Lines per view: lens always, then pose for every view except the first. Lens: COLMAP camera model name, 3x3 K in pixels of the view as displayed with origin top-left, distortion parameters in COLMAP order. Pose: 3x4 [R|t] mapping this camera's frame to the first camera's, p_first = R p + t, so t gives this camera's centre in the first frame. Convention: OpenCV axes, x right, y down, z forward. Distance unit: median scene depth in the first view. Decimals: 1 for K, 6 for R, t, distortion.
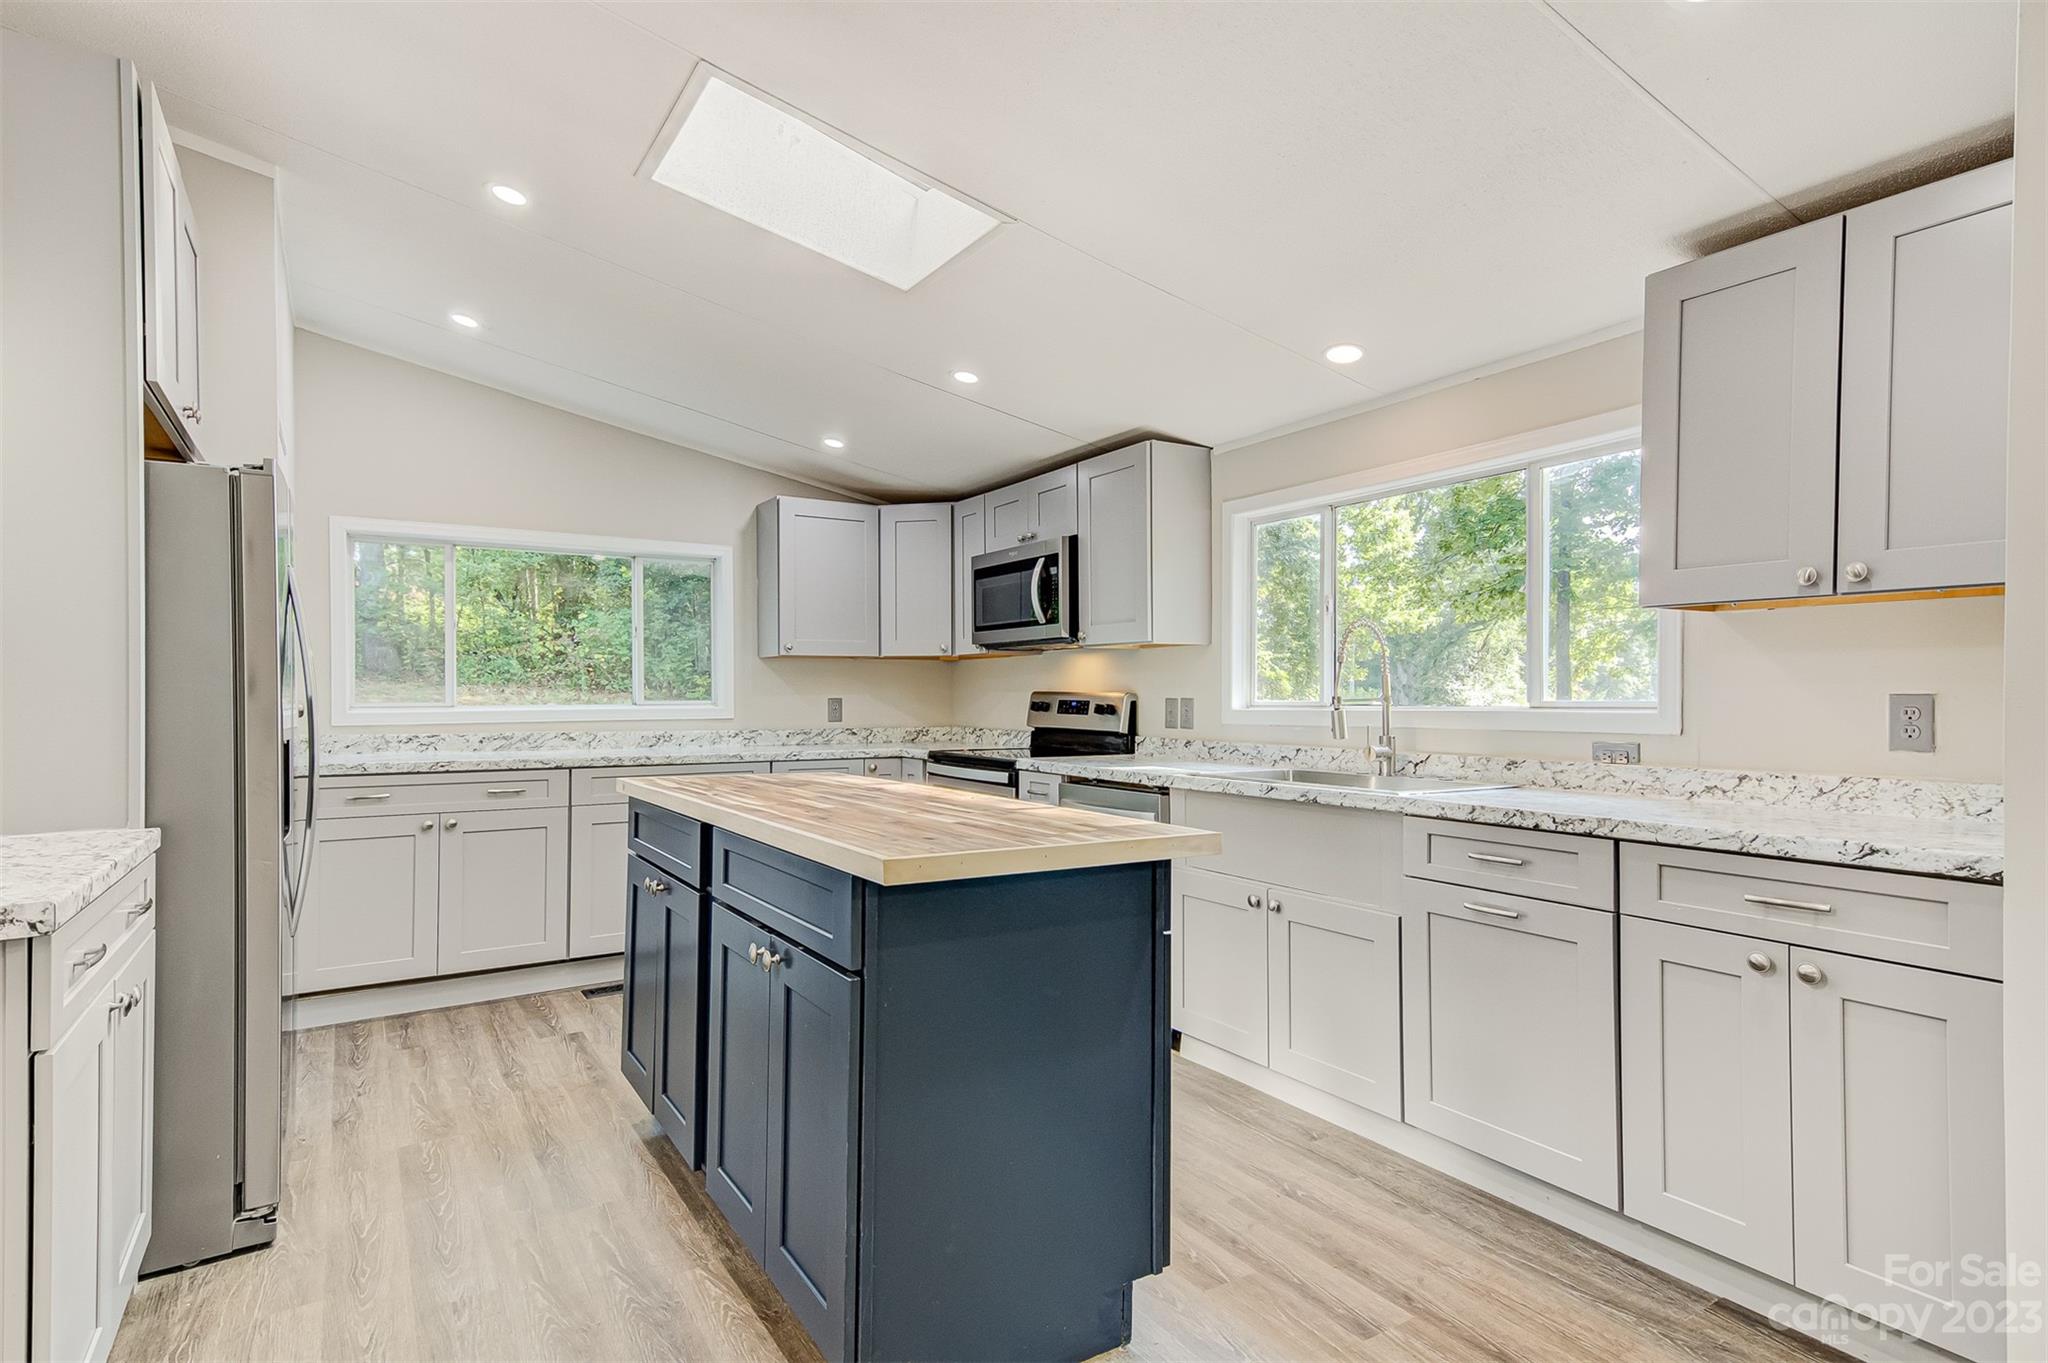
lens RADIAL K [[1064.5, 0, 1021.8], [0, 1064.5, 690.2], [0, 0, 1]] dist [0.037121, -0.013002]
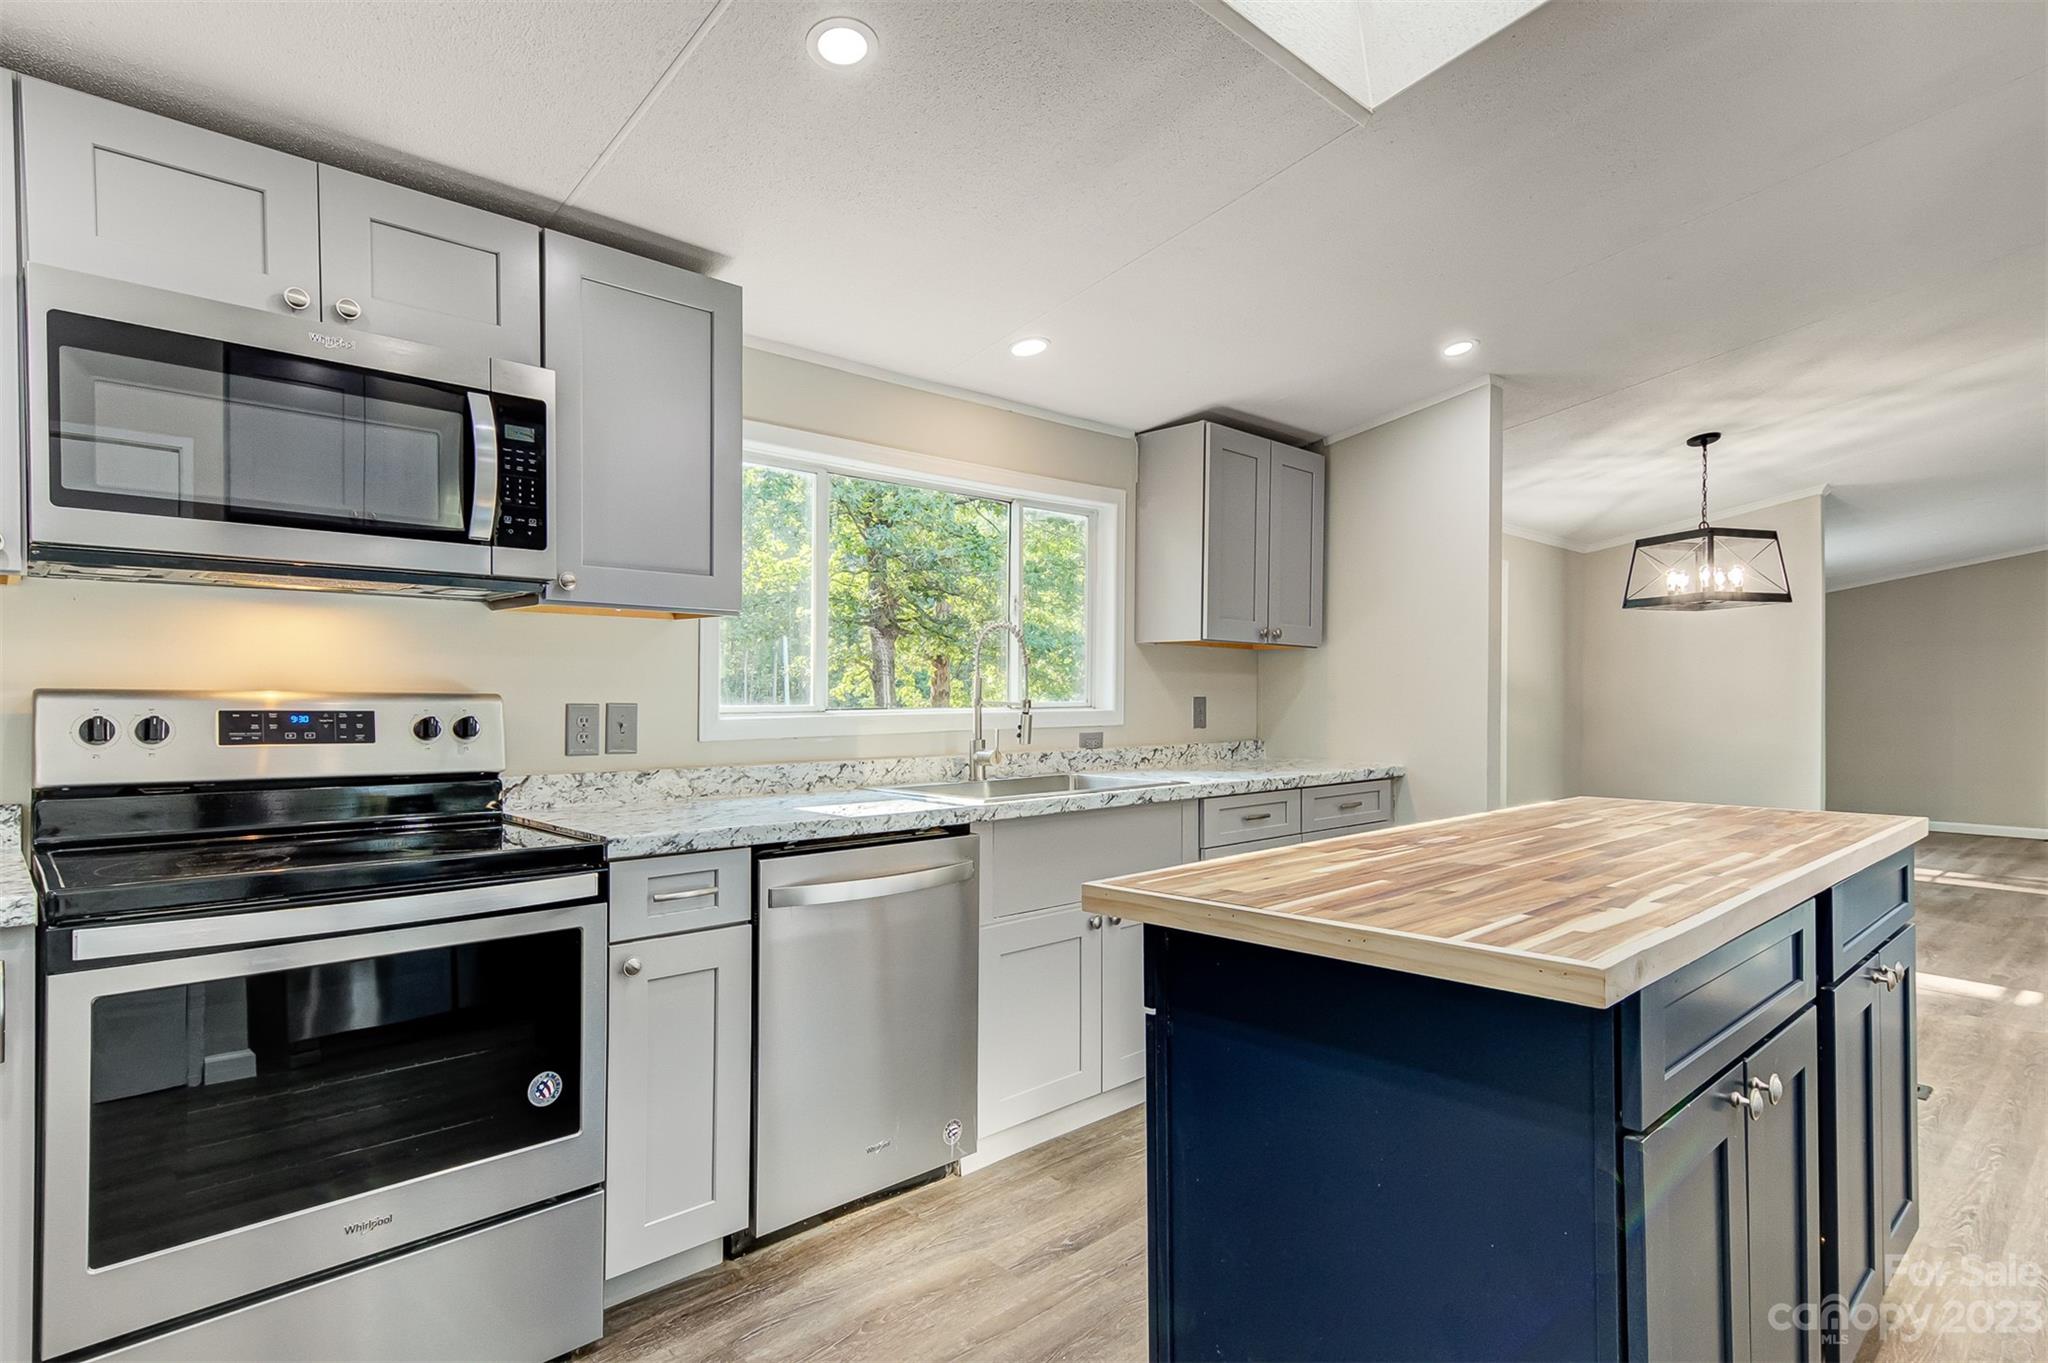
lens RADIAL K [[1064.5, 0, 995.9], [0, 1064.5, 690.3], [0, 0, 1]] dist [0.037121, -0.013002]
pose [[-0.180378, -0.000533, 0.983597, -0.509724], [-0.009175, 0.999957, -0.001140, -0.001402], [-0.983555, -0.009230, -0.180375, 0.944855]]
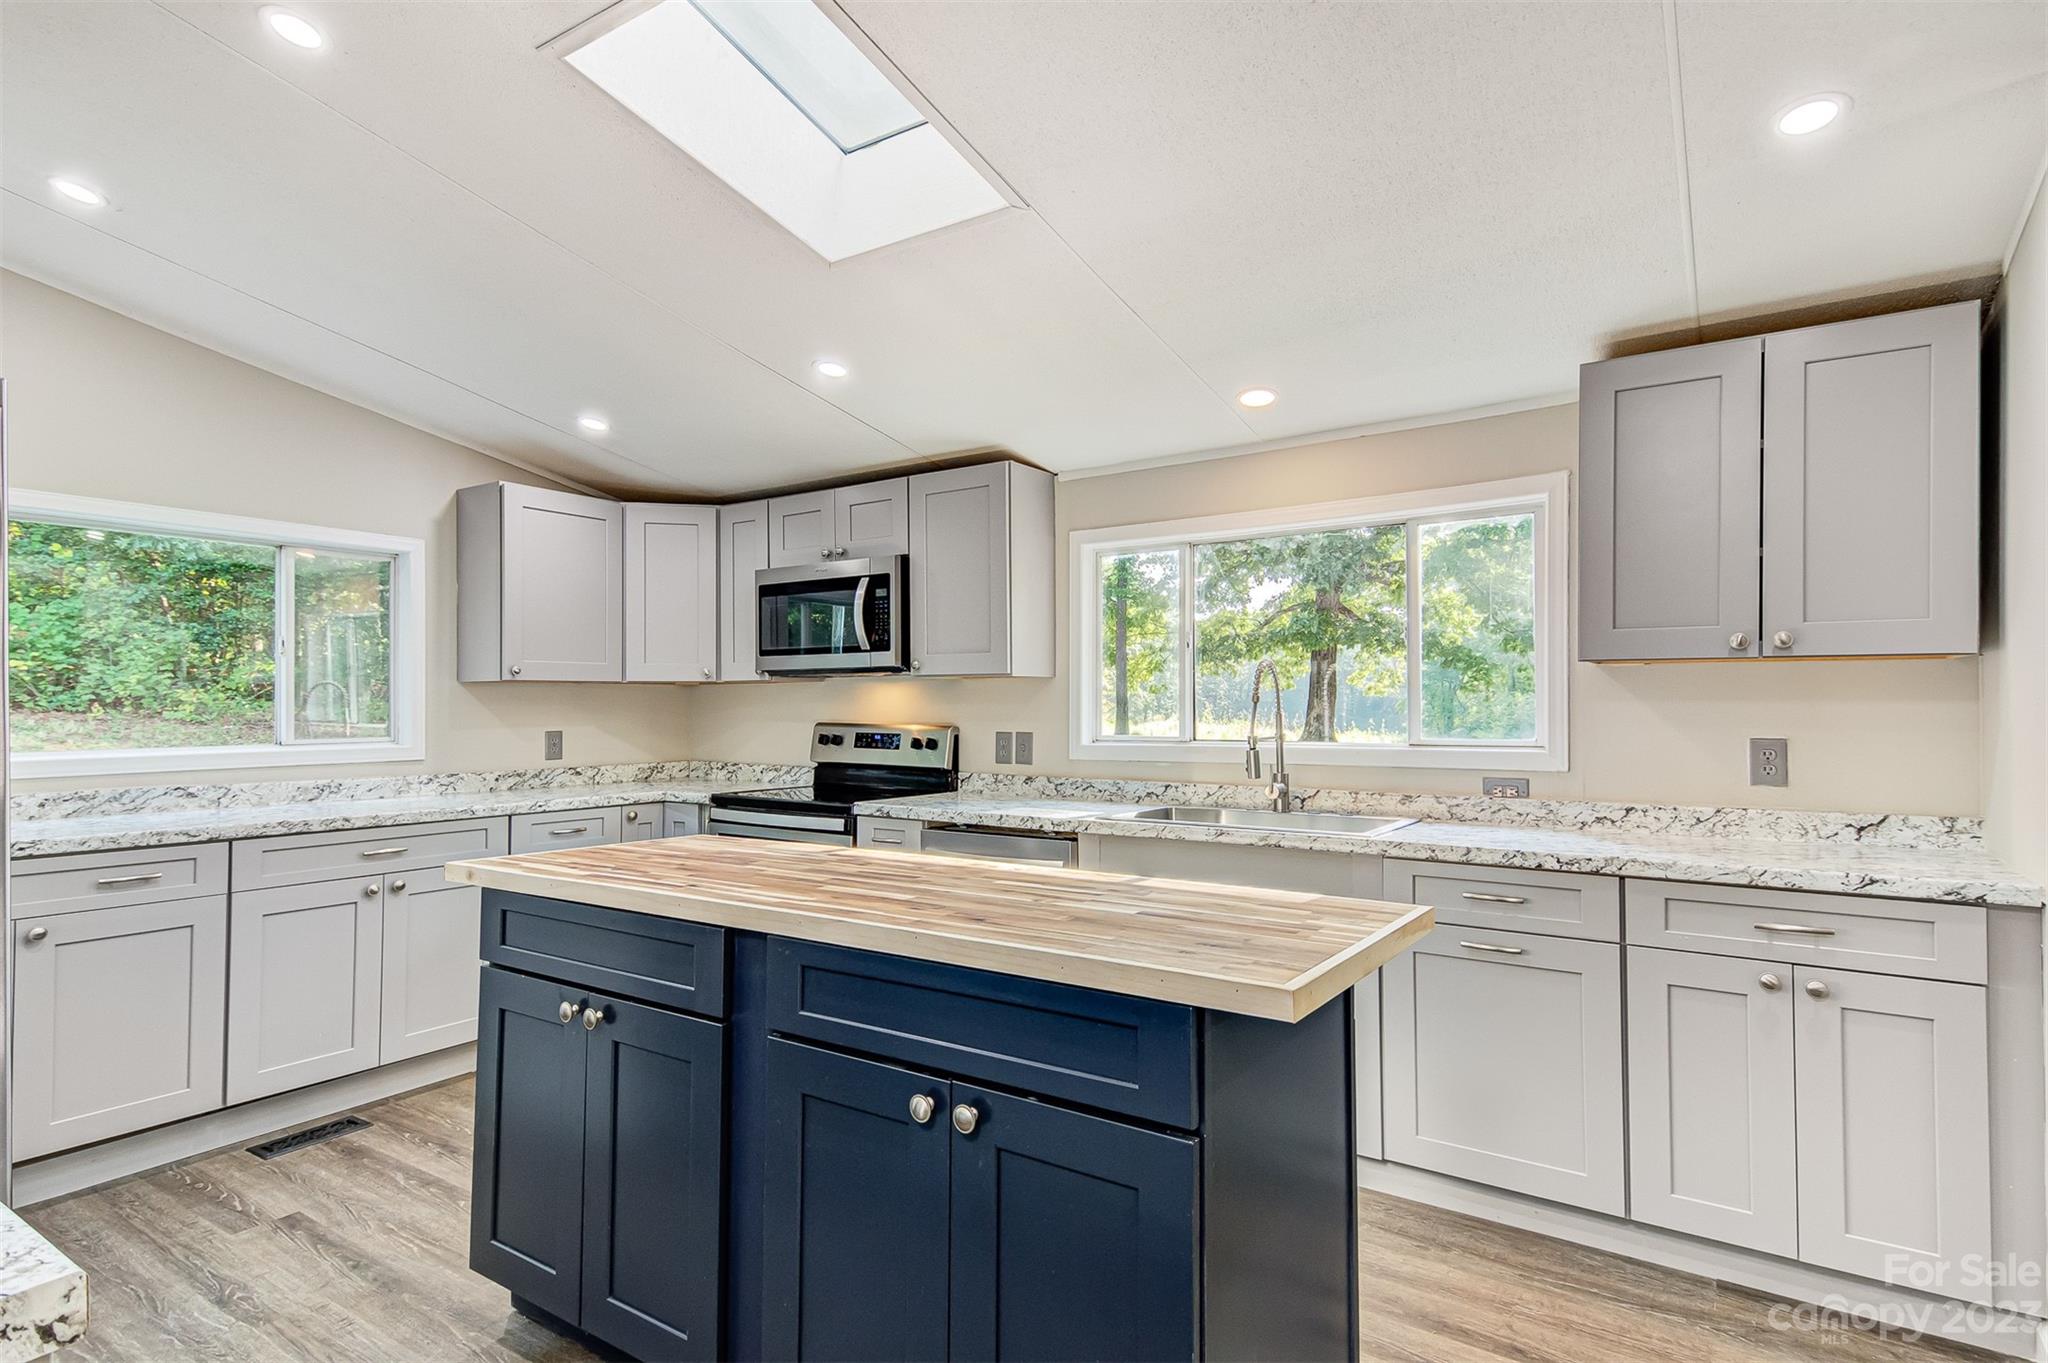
lens RADIAL K [[1064.5, 0, 1024.4], [0, 1064.5, 695.7], [0, 0, 1]] dist [0.037121, -0.013002]
pose [[0.915170, 0.003024, 0.403056, -0.241508], [-0.000734, 0.999983, -0.005836, -0.020789], [-0.403067, 0.005045, 0.915157, 0.131250]]
